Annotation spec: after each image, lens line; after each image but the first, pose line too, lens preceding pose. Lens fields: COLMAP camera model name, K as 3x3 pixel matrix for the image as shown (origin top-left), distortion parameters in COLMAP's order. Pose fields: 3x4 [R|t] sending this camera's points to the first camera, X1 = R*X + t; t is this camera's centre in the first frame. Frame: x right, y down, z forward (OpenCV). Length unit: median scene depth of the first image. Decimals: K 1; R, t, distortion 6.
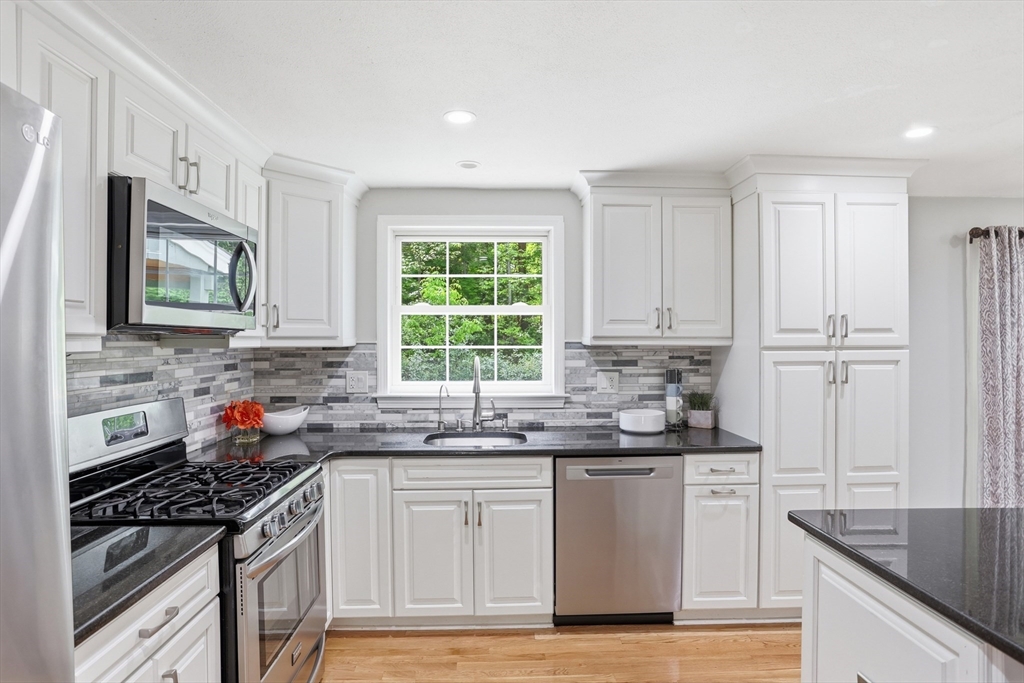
lens RADIAL K [[551.2, 0, 508.4], [0, 551.2, 334.8], [0, 0, 1]] dist [-0.076463, 0.032806]
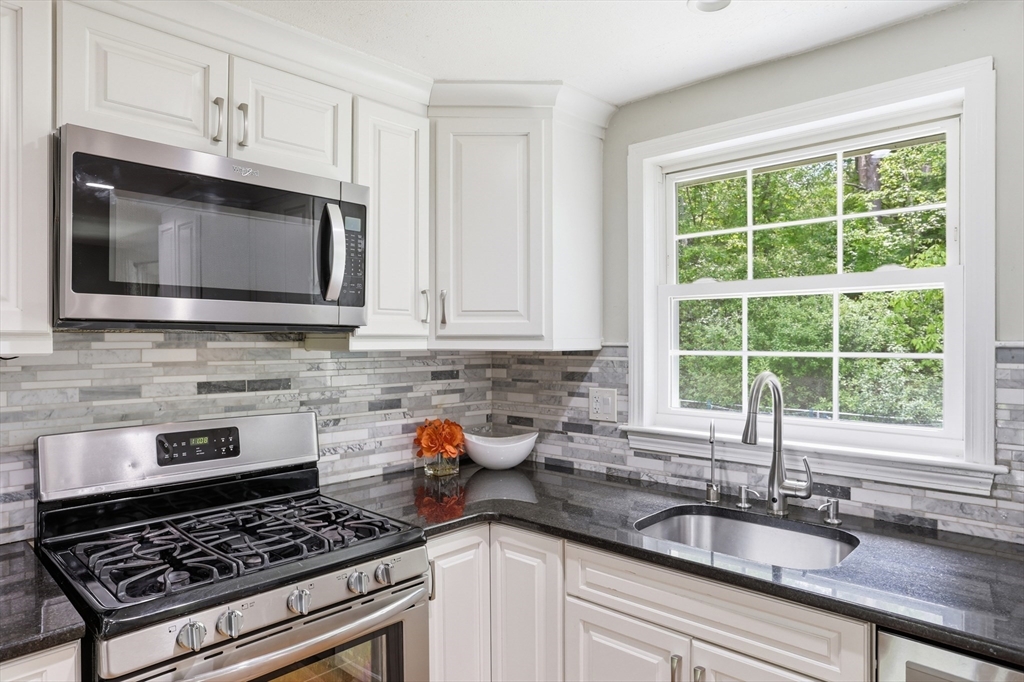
lens RADIAL K [[612.1, 0, 512.0], [0, 612.1, 341.0], [0, 0, 1]] dist [-0.080191, 0.052225]
pose [[0.701878, 0.002002, -0.712294, 0.174647], [0.004471, 0.999964, 0.007215, 0.003909], [0.712283, -0.008249, 0.701844, 0.412205]]
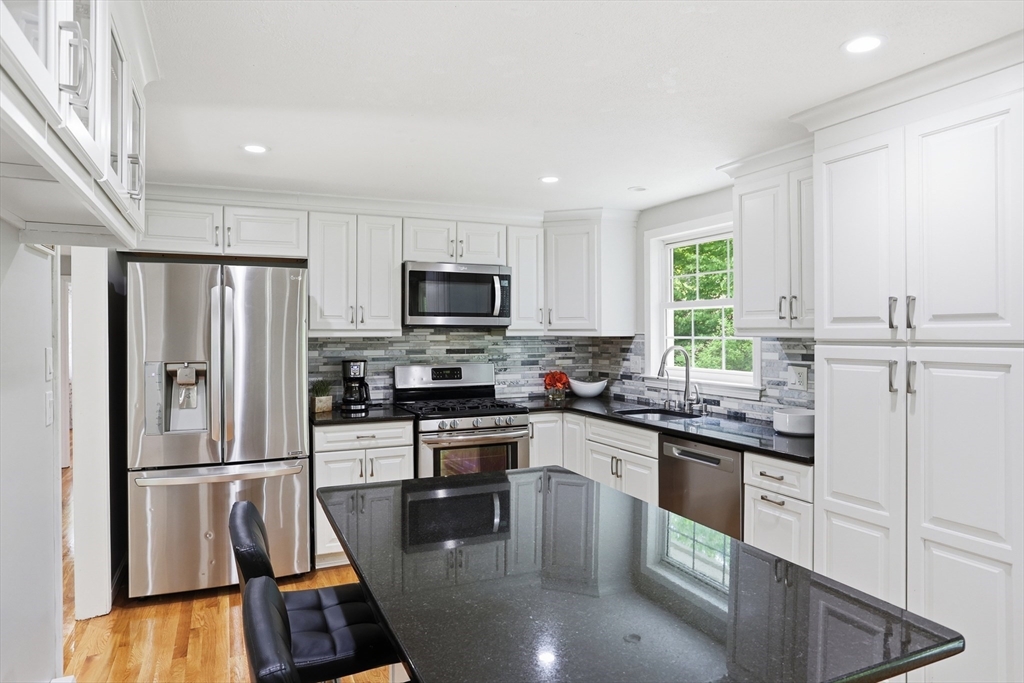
lens RADIAL K [[639.6, 0, 512.5], [0, 639.6, 328.9], [0, 0, 1]] dist [-0.049321, 0.001140]
pose [[0.384232, -0.003581, -0.923230, 1.005996], [0.008825, 0.999961, -0.000206, 0.001110], [0.923194, -0.008068, 0.384249, 0.166459]]
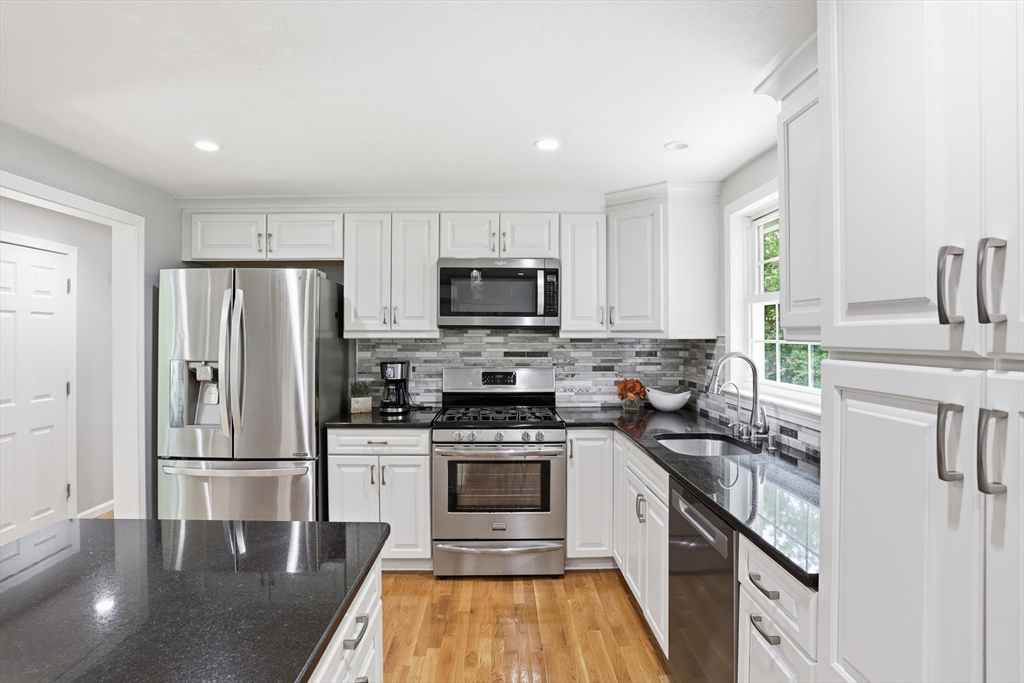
lens RADIAL K [[551.2, 0, 508.4], [0, 551.2, 334.8], [0, 0, 1]] dist [-0.076463, 0.032806]
pose [[-0.019830, 0.002819, -0.999799, 0.762023], [0.007469, 0.999969, 0.002671, 0.006975], [0.999775, -0.007414, -0.019851, 0.641178]]
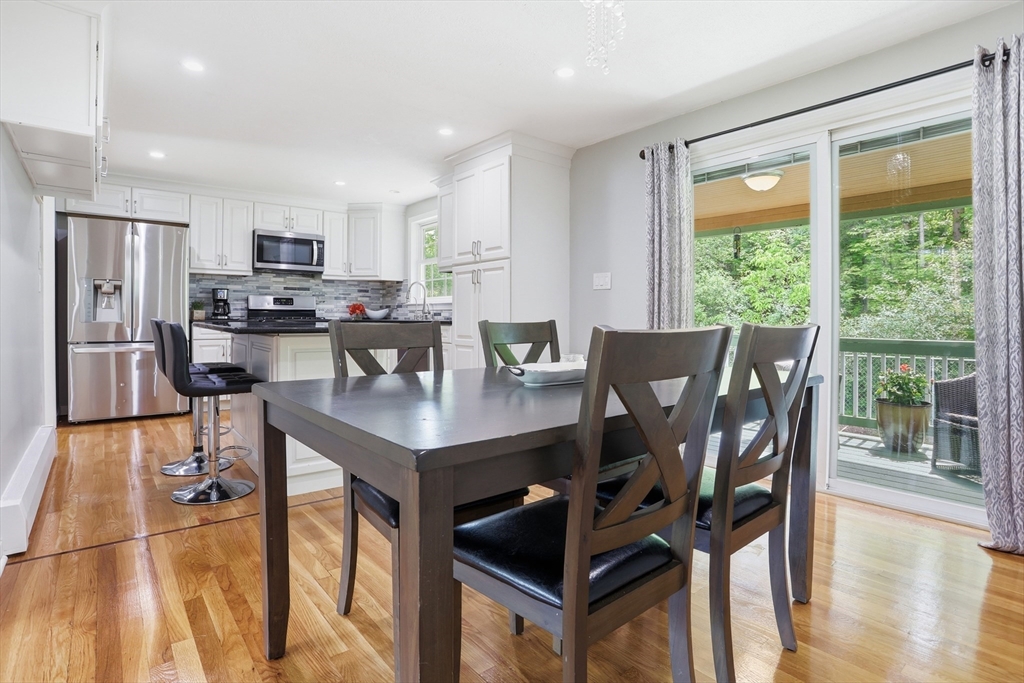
lens RADIAL K [[523.5, 0, 510.1], [0, 523.5, 326.3], [0, 0, 1]] dist [-0.067966, 0.026649]
pose [[0.596505, 0.017853, -0.802411, 1.630926], [-0.000916, 0.999767, 0.021563, 0.154571], [0.802609, -0.012128, 0.596383, 0.122231]]
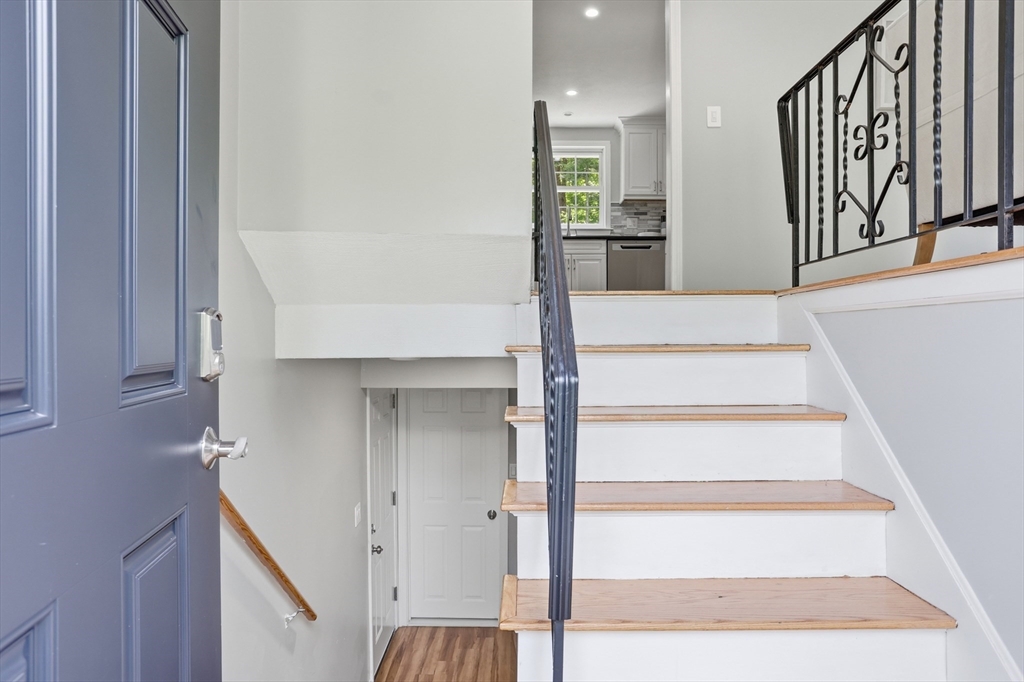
lens RADIAL K [[612.1, 0, 512.0], [0, 612.1, 341.0], [0, 0, 1]] dist [-0.080191, 0.052225]
pose [[0.999061, 0.005207, -0.043021, -0.167395], [-0.004679, 0.999912, 0.012383, 0.511928], [0.043081, -0.012170, 0.998997, -1.301118]]
